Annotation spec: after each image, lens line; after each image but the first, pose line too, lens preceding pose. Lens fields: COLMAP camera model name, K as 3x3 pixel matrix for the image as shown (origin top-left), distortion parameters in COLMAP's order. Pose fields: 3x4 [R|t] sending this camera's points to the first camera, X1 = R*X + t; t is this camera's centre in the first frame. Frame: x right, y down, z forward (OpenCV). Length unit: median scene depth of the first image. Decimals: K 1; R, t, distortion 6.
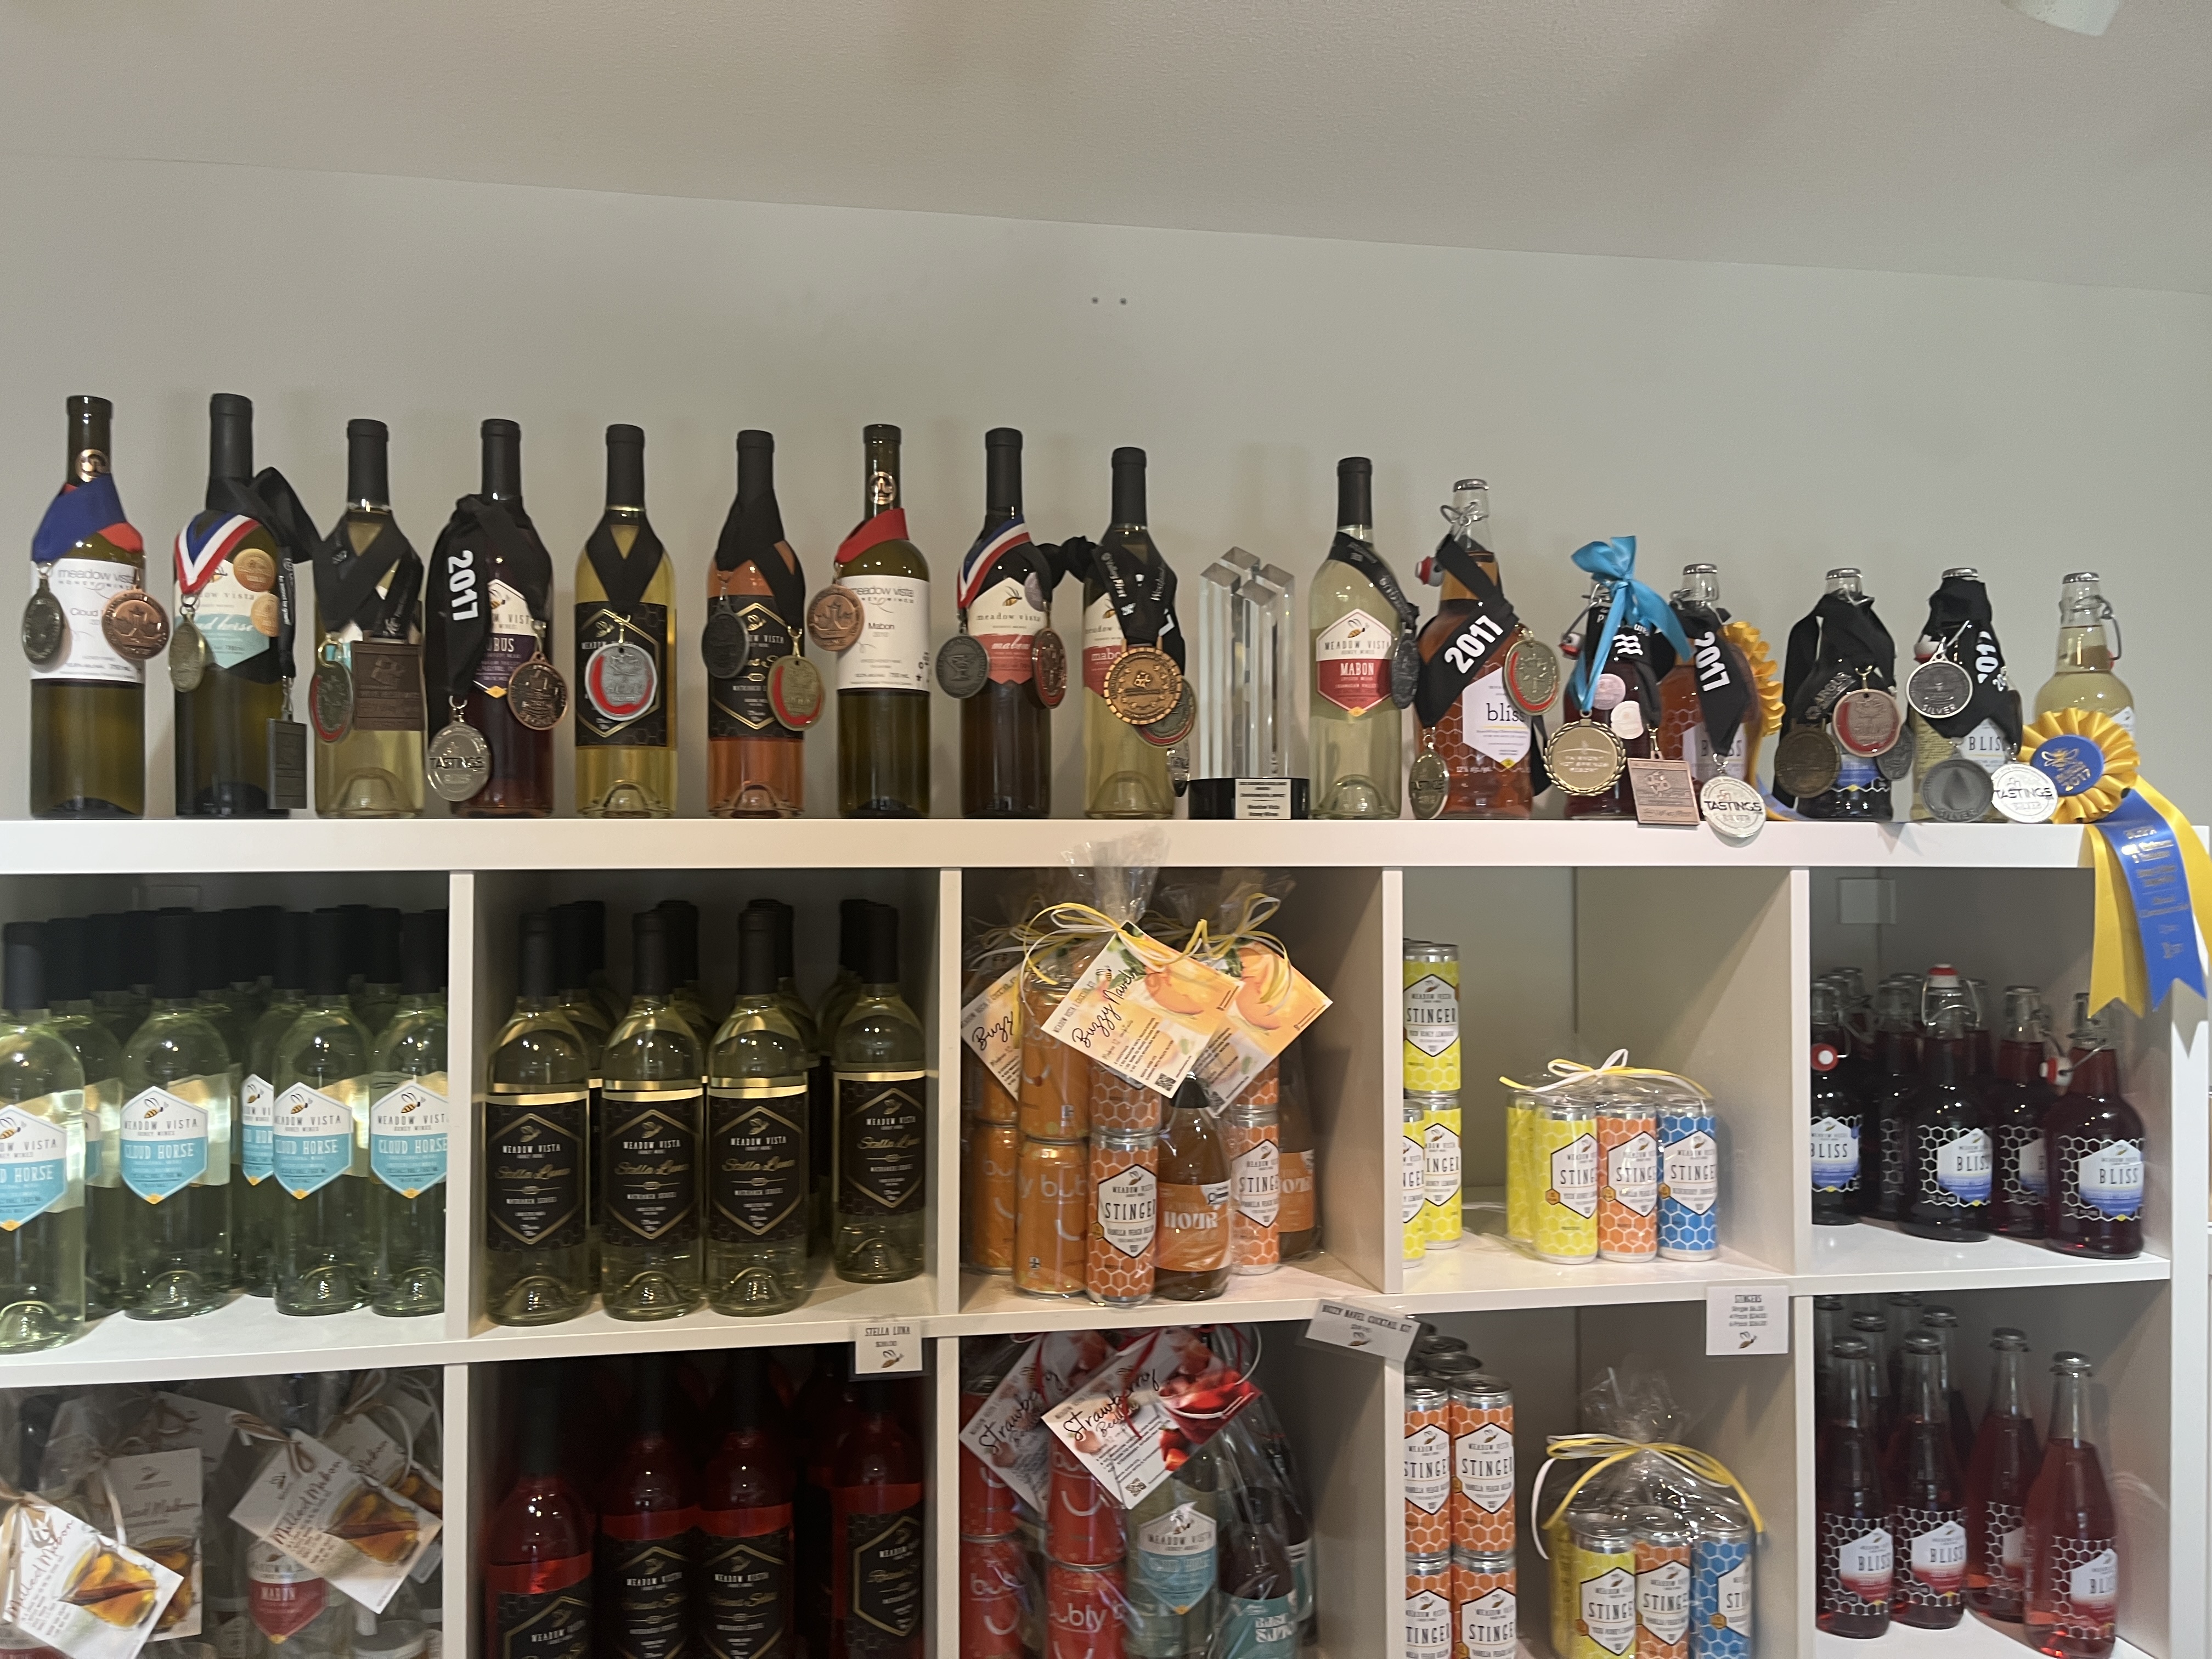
lens RADIAL K [[1682.4, 0, 1108.9], [0, 1682.4, 833.3], [0, 0, 1]] dist [0.045487, -0.064264]
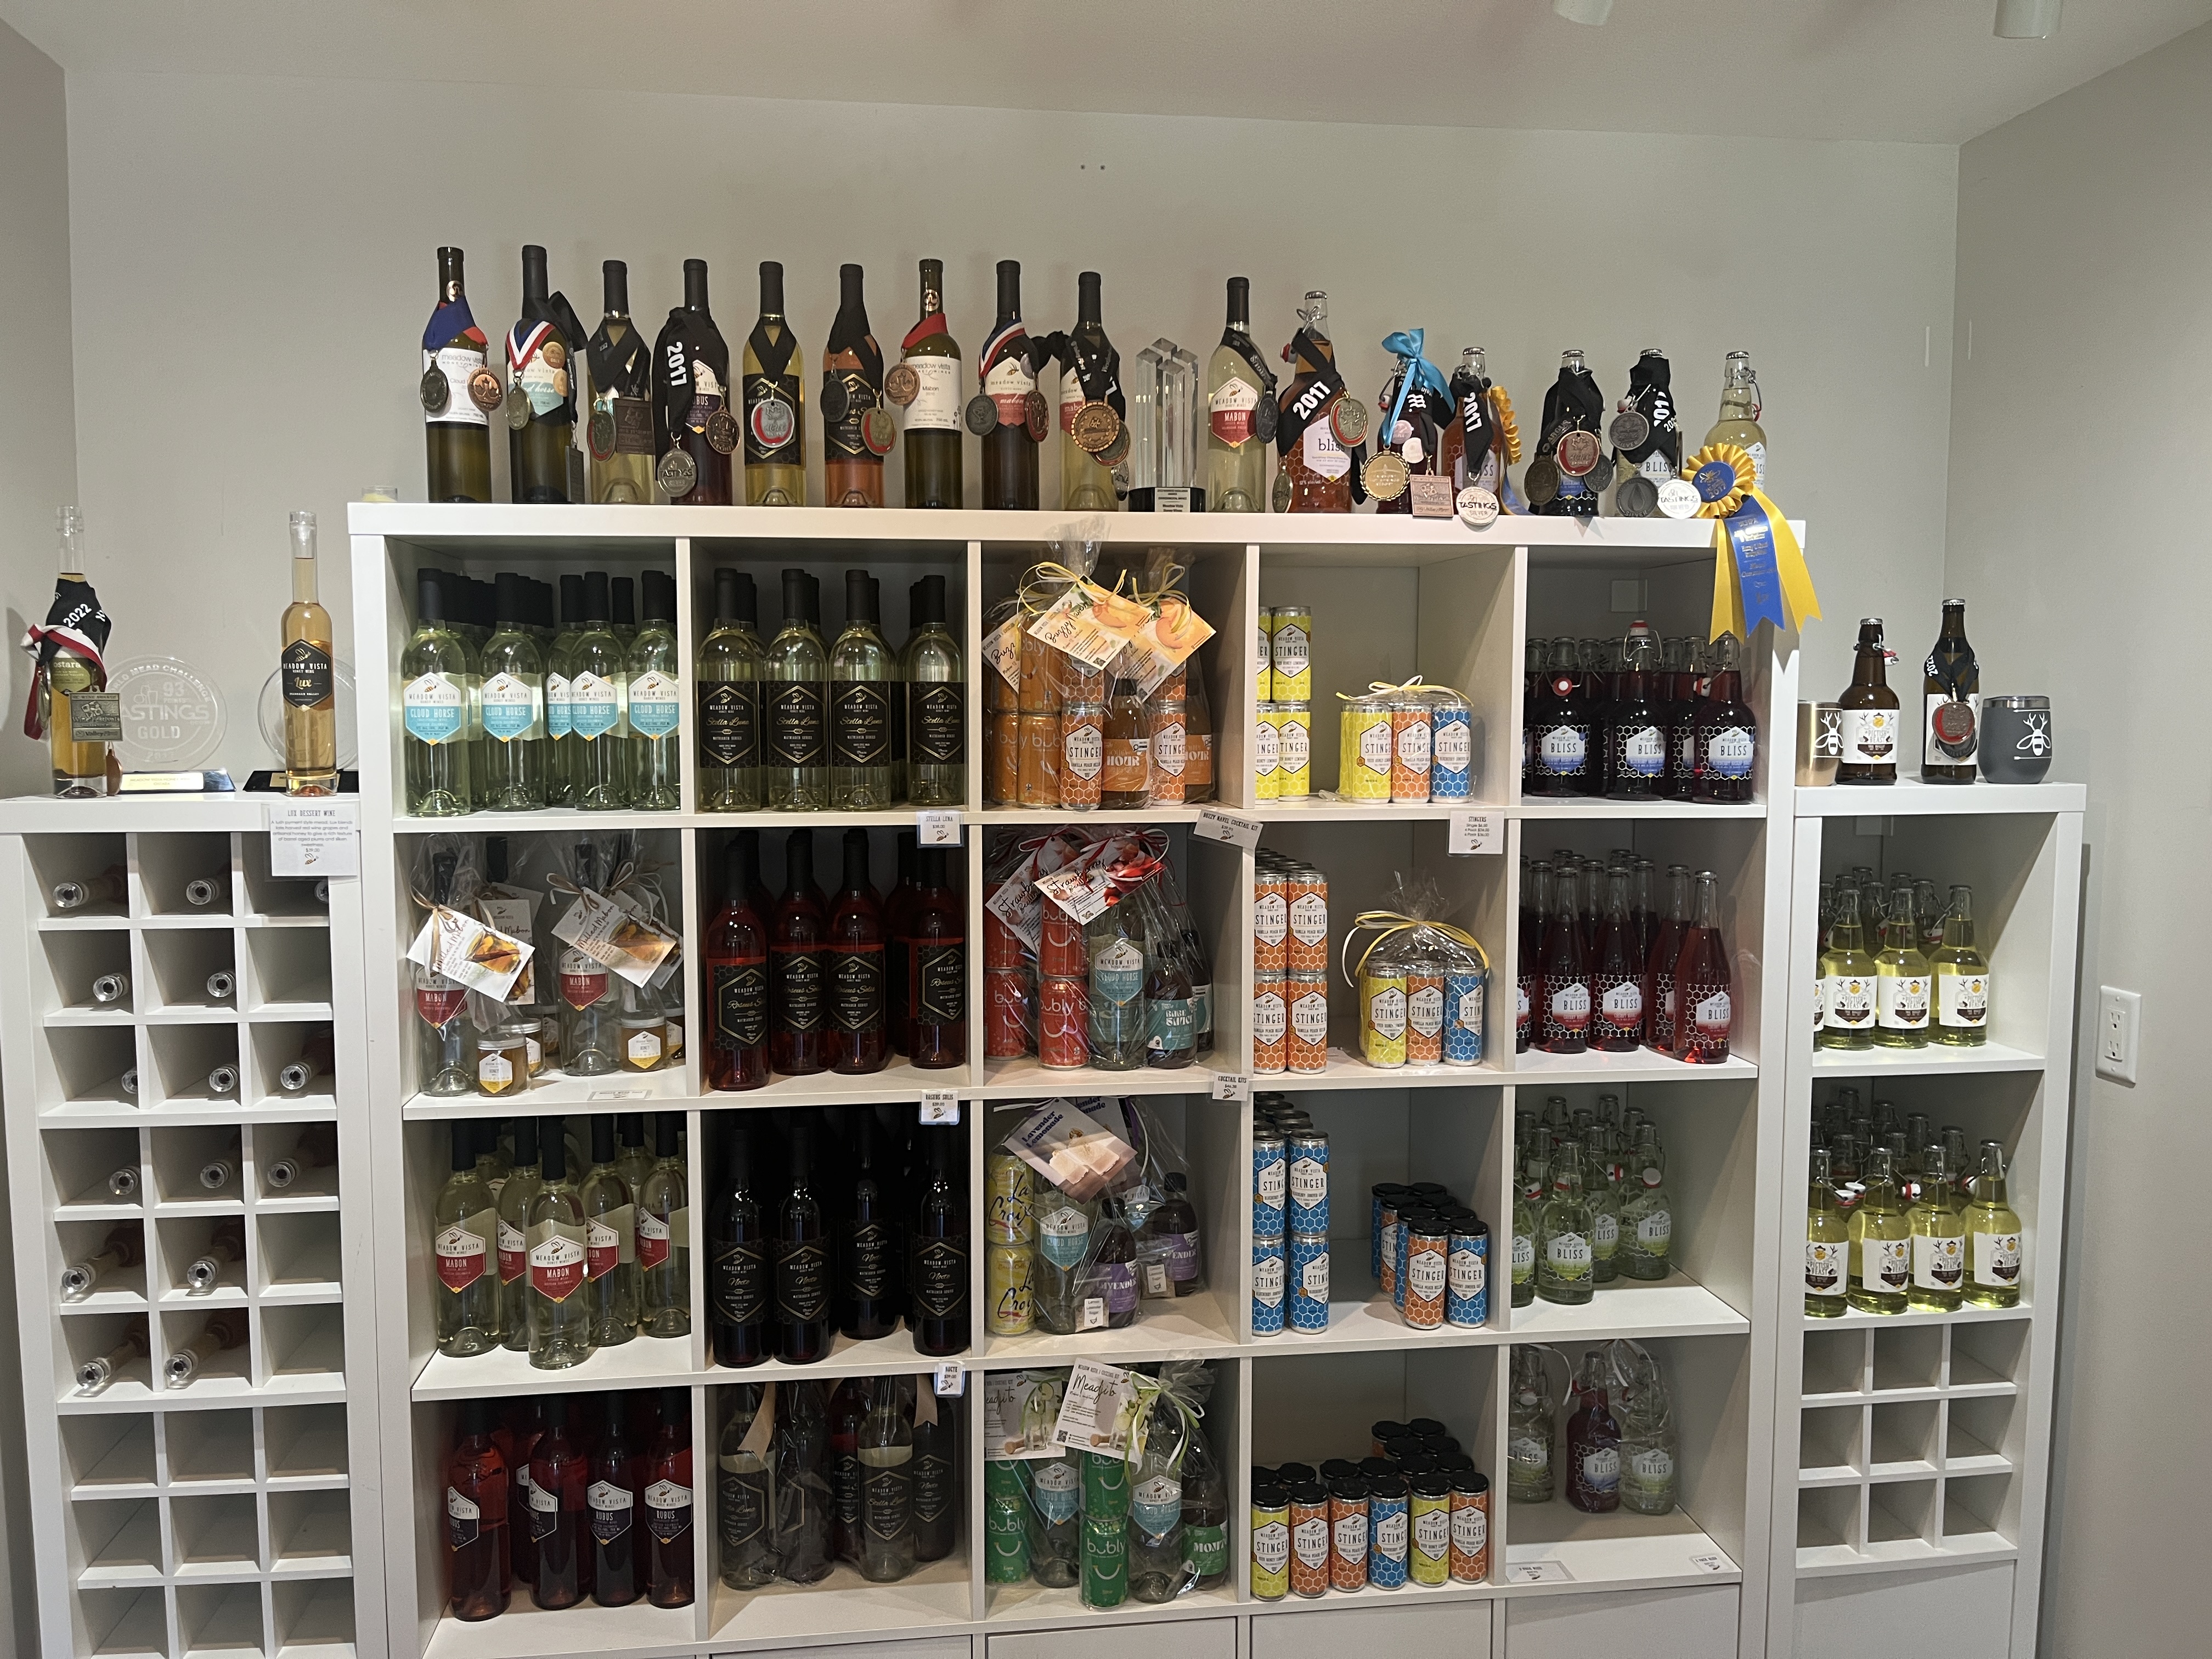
lens RADIAL K [[1682.4, 0, 1106.5], [0, 1682.4, 831.3], [0, 0, 1]] dist [0.045487, -0.064264]
pose [[0.998442, 0.006573, -0.055405, 0.118803], [-0.001247, 0.995418, 0.095614, 0.136952], [0.055779, -0.095396, 0.993875, -0.603541]]
